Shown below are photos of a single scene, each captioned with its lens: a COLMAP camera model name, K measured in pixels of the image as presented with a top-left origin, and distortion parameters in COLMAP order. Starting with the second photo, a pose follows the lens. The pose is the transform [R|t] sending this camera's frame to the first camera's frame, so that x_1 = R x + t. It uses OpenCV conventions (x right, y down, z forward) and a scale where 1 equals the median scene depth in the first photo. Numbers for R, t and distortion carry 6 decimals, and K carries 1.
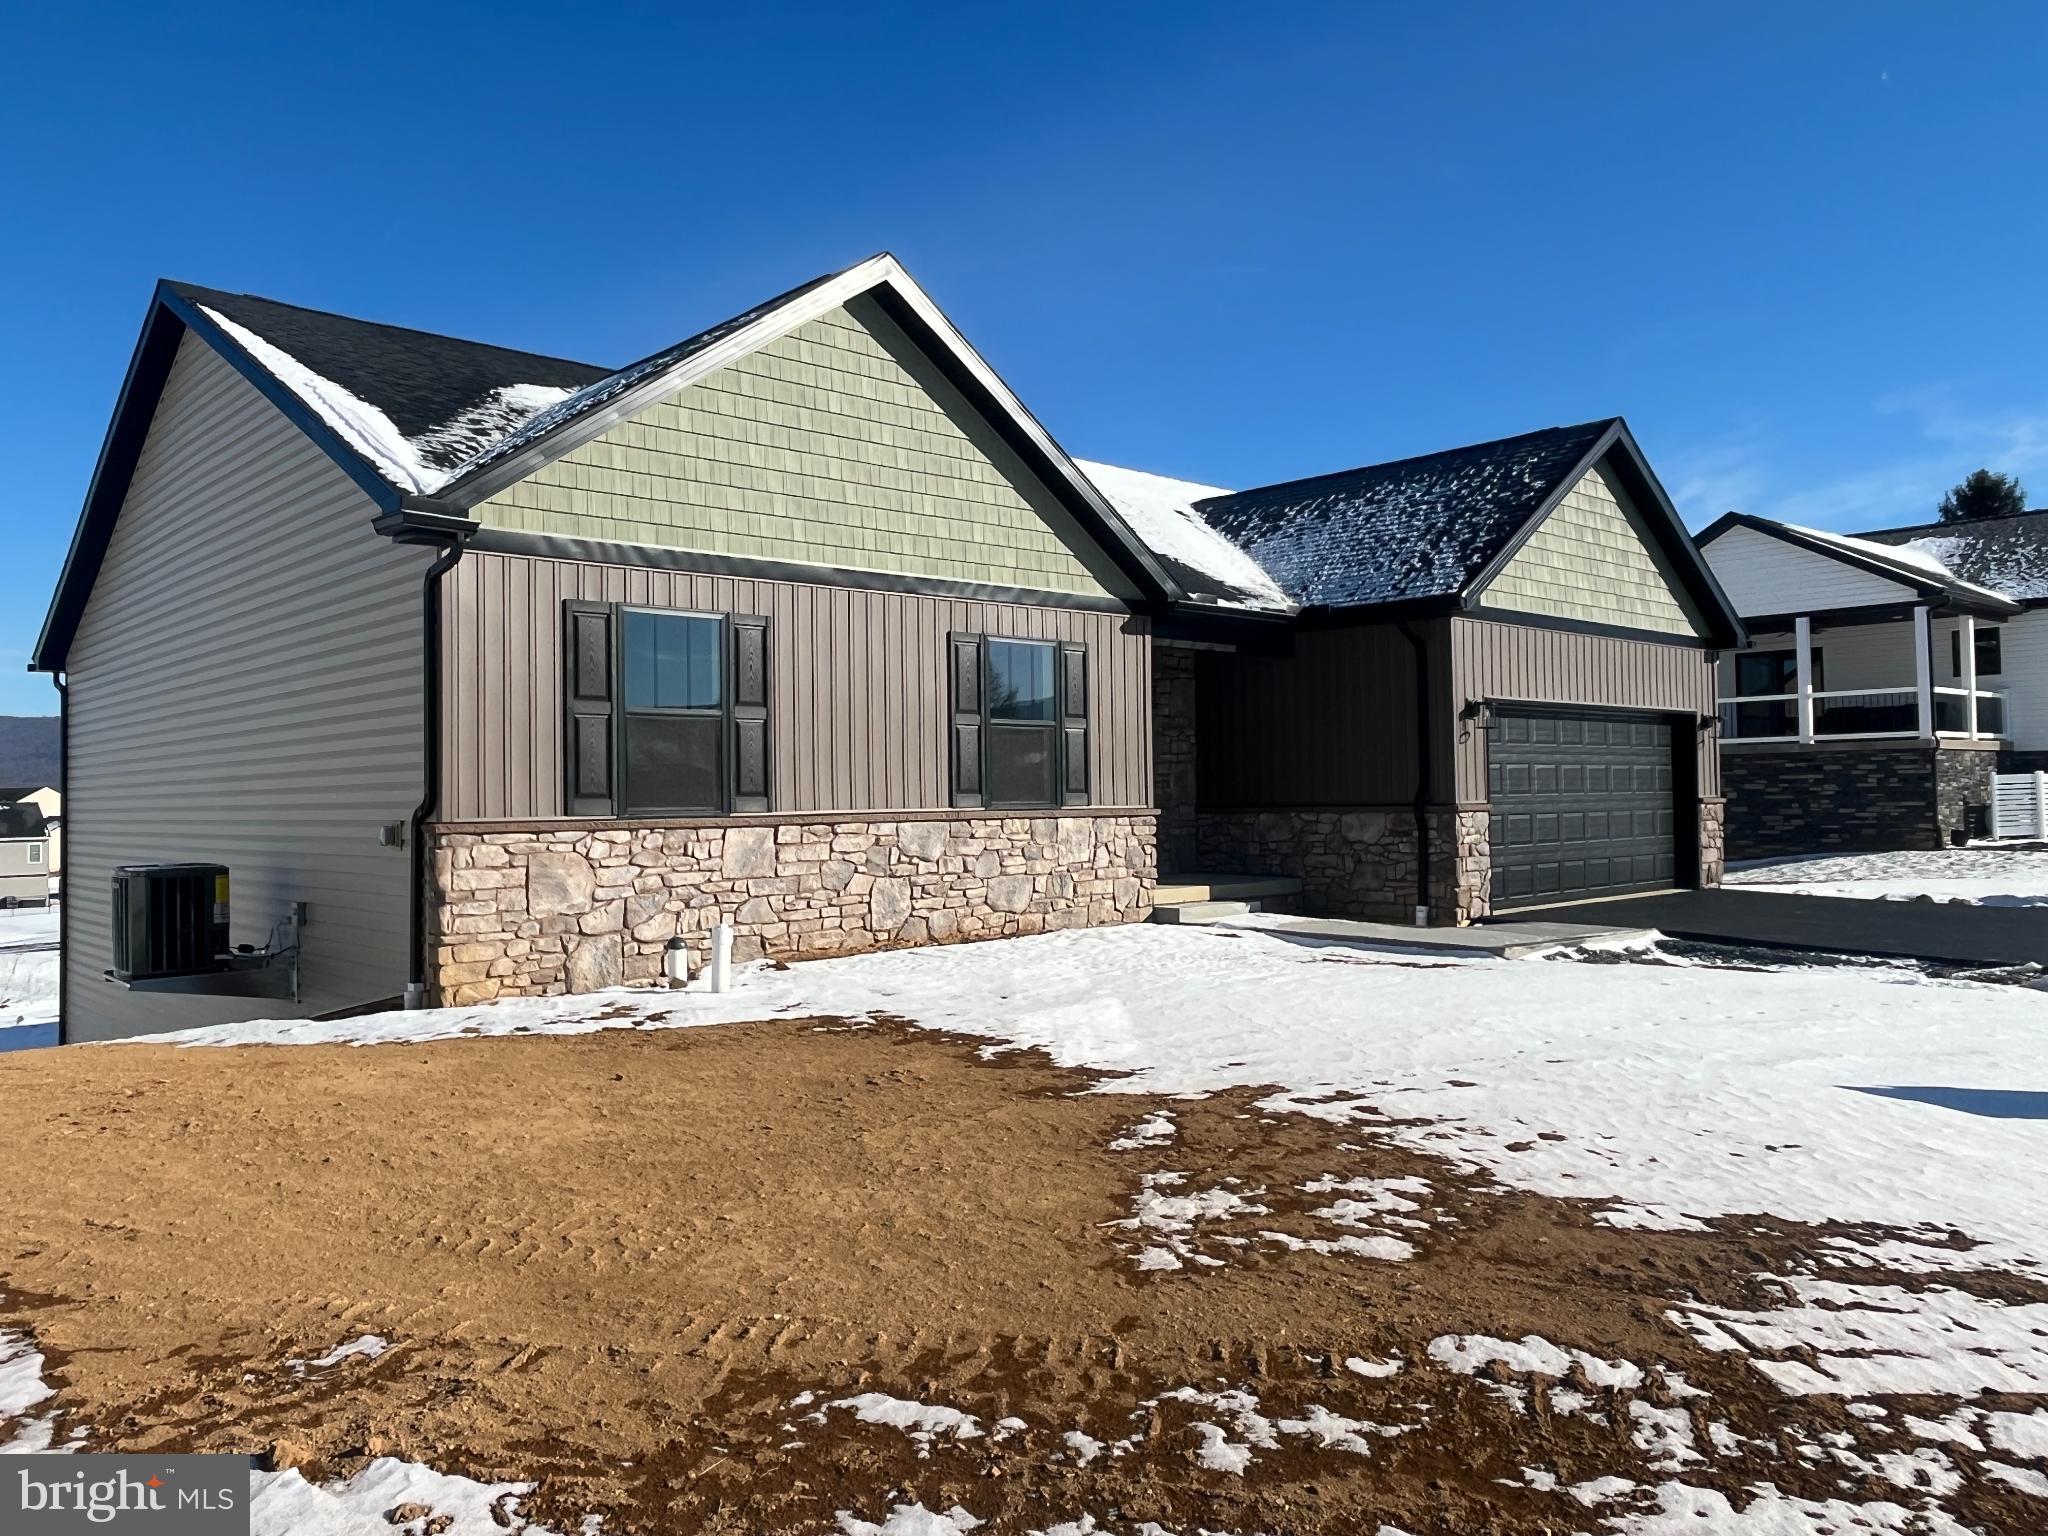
lens RADIAL K [[1562.9, 0, 1023.8], [0, 1562.9, 766.0], [0, 0, 1]] dist [0.027759, 0.000346]
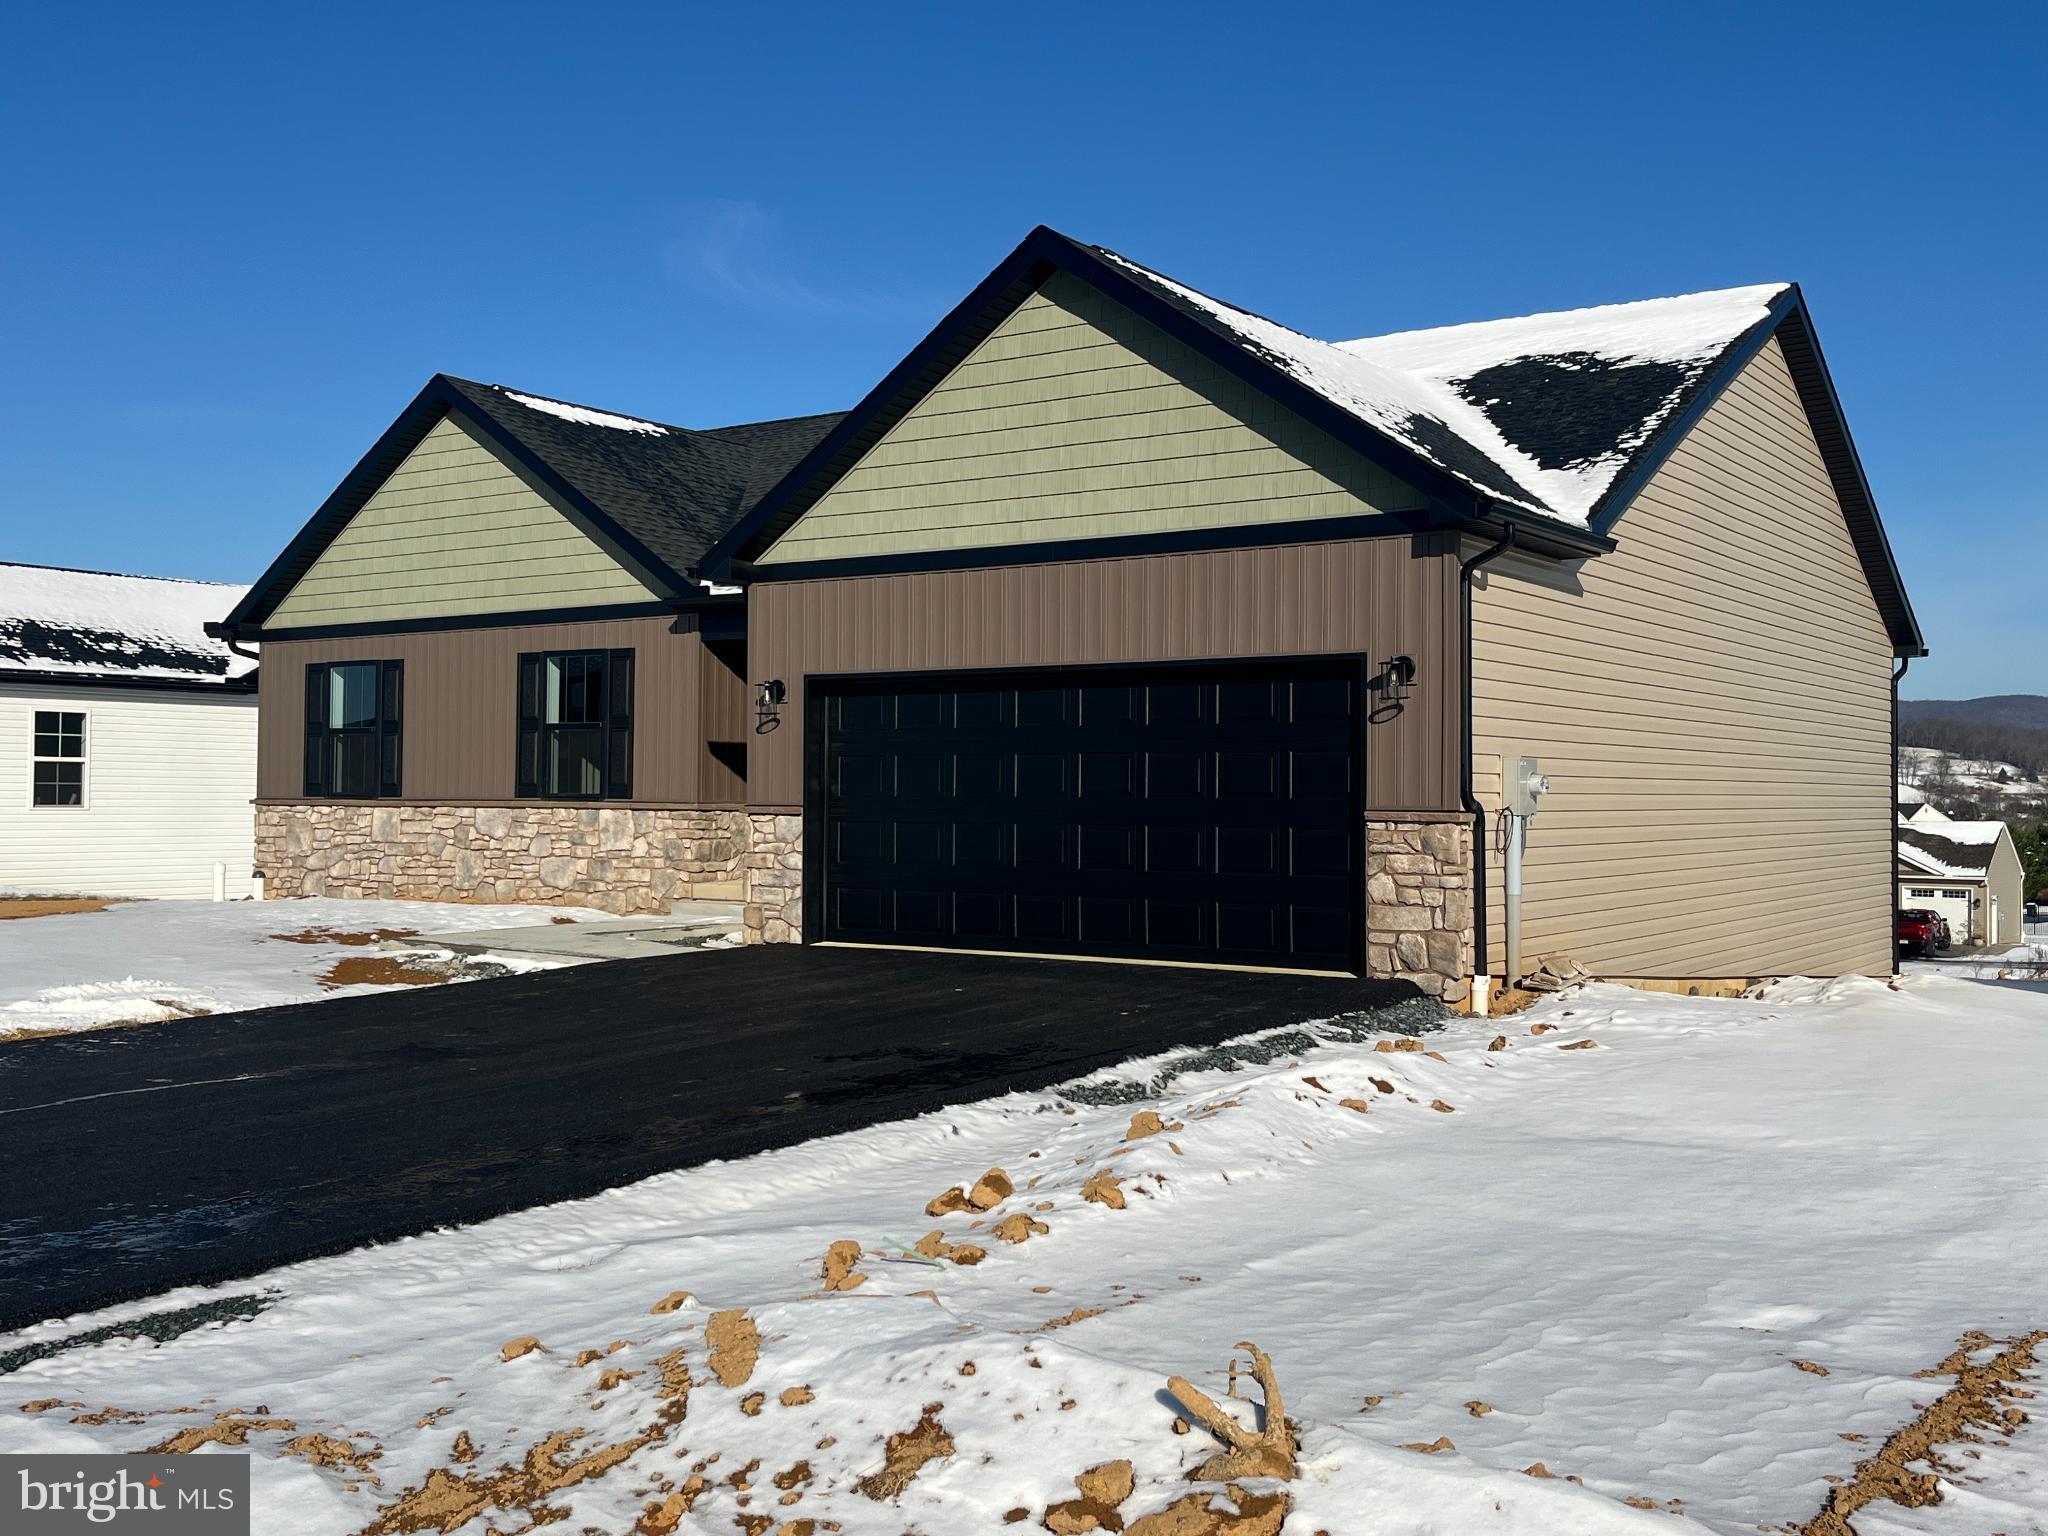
lens RADIAL K [[1992.6, 0, 1031.3], [0, 1992.6, 760.4], [0, 0, 1]] dist [-0.000052, 0.000000]
pose [[0.218995, -0.001446, -0.975725, 1.567826], [0.011862, 0.999929, 0.001180, 0.000864], [0.975654, -0.011832, 0.218996, 1.053966]]
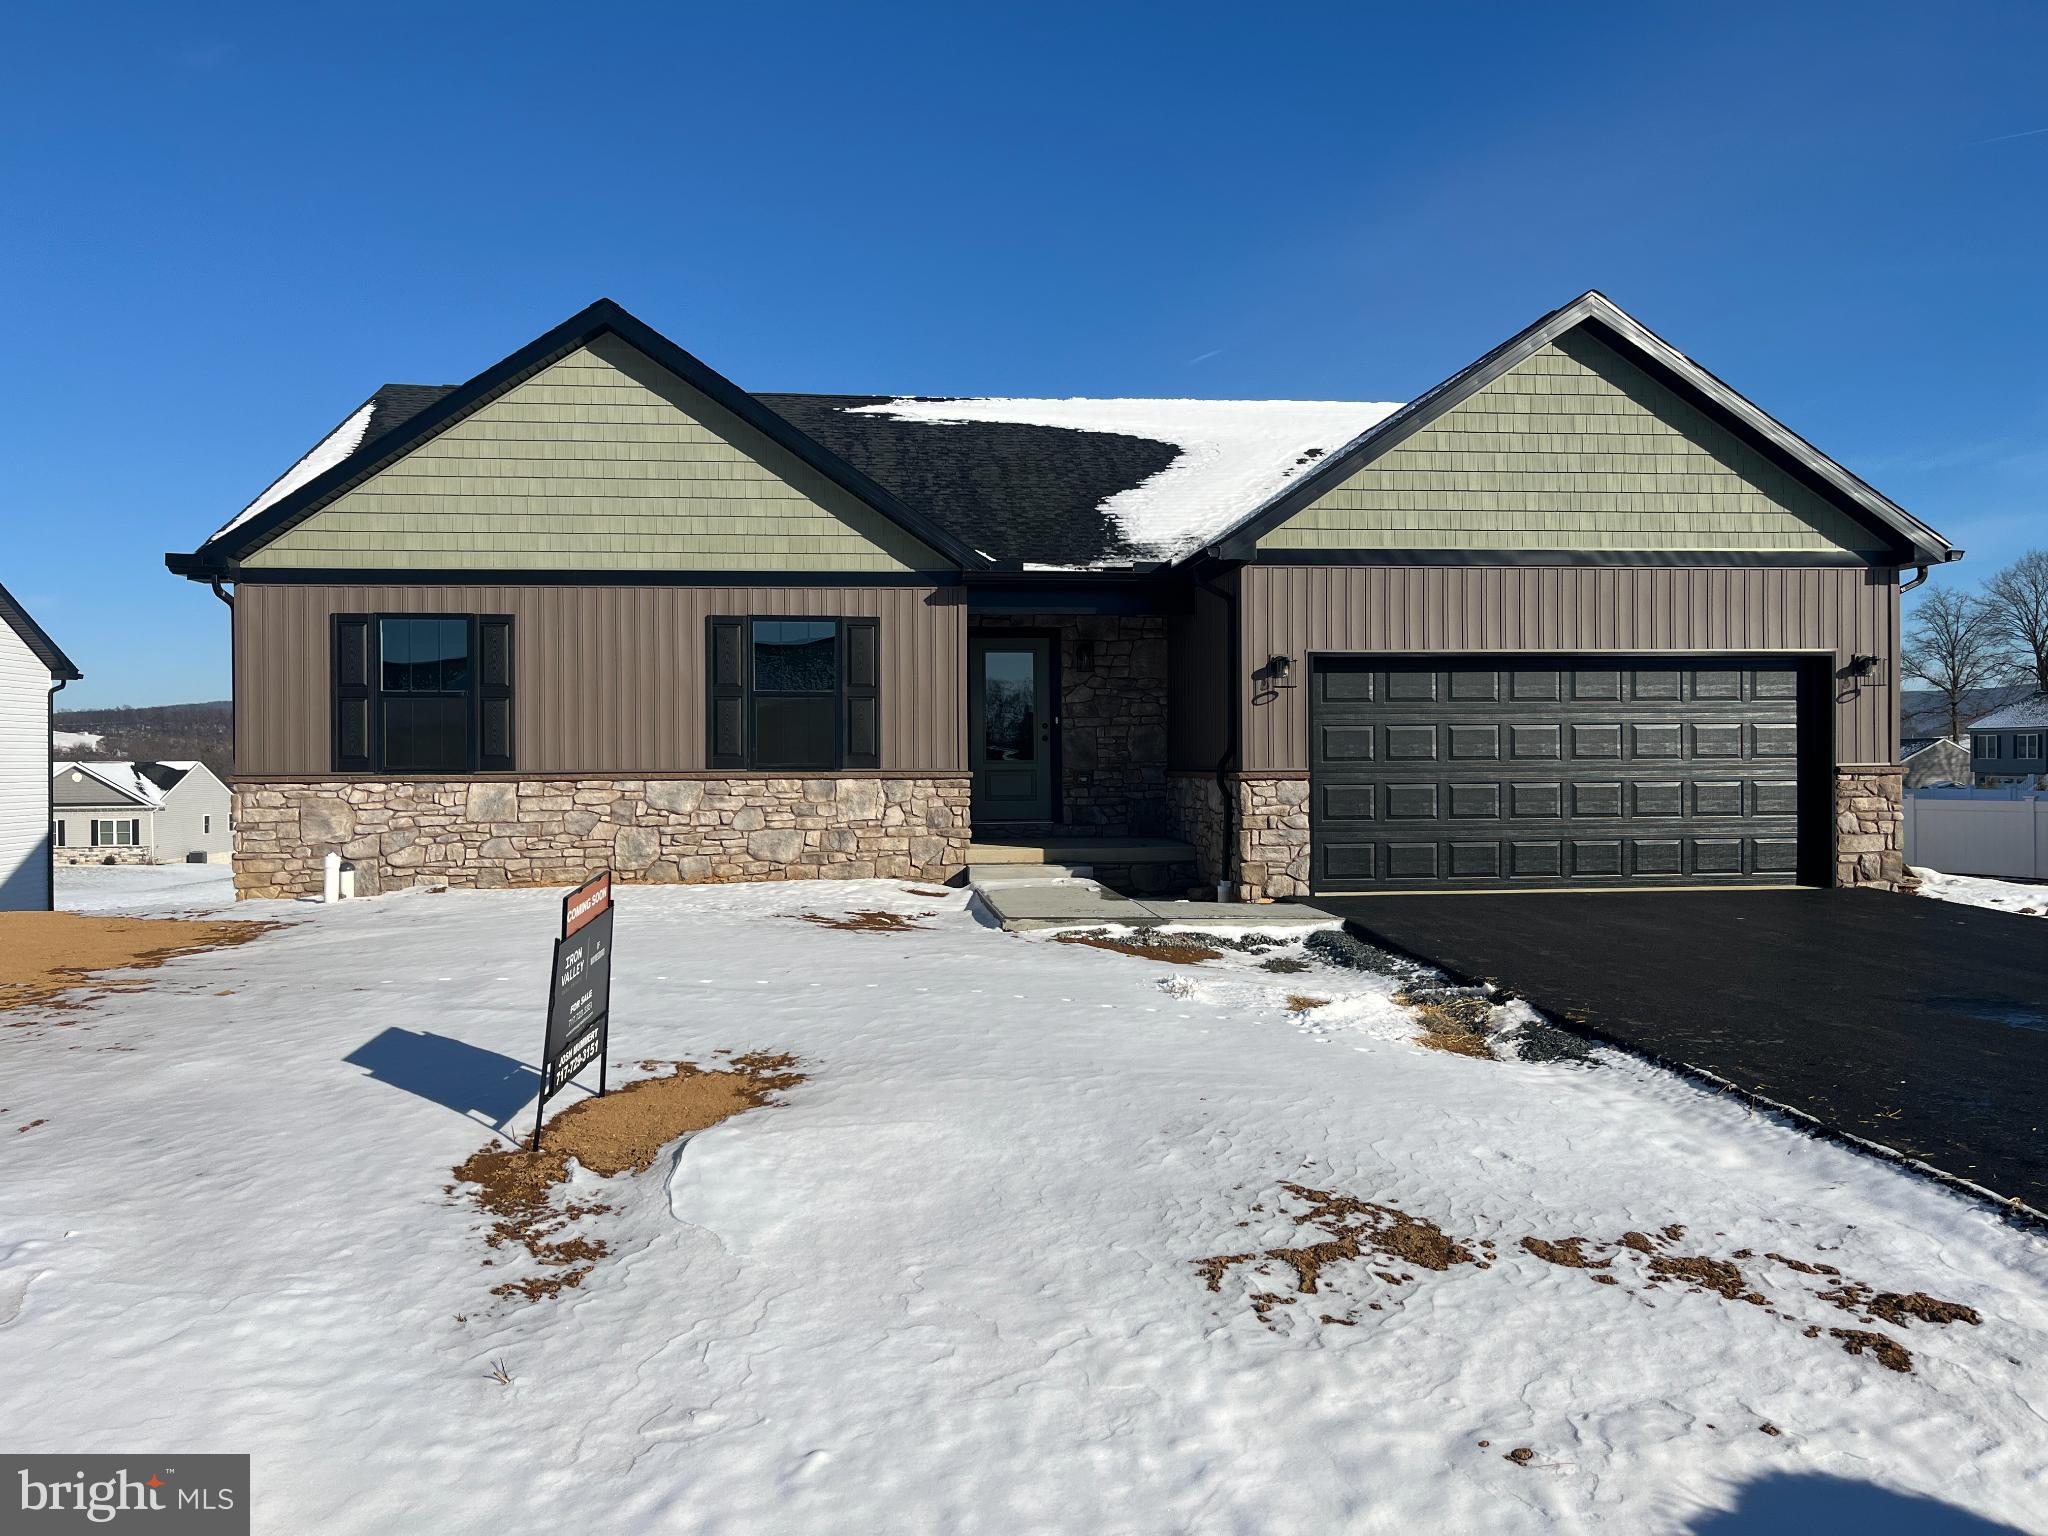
lens RADIAL K [[1492.3, 0, 1015.2], [0, 1492.3, 779.4], [0, 0, 1]] dist [0.014878, 0.001375]
pose [[0.793942, 0.018503, -0.607711, 0.805961], [0.007374, 0.999170, 0.040055, -0.007950], [0.607948, -0.036282, 0.793147, 0.262801]]
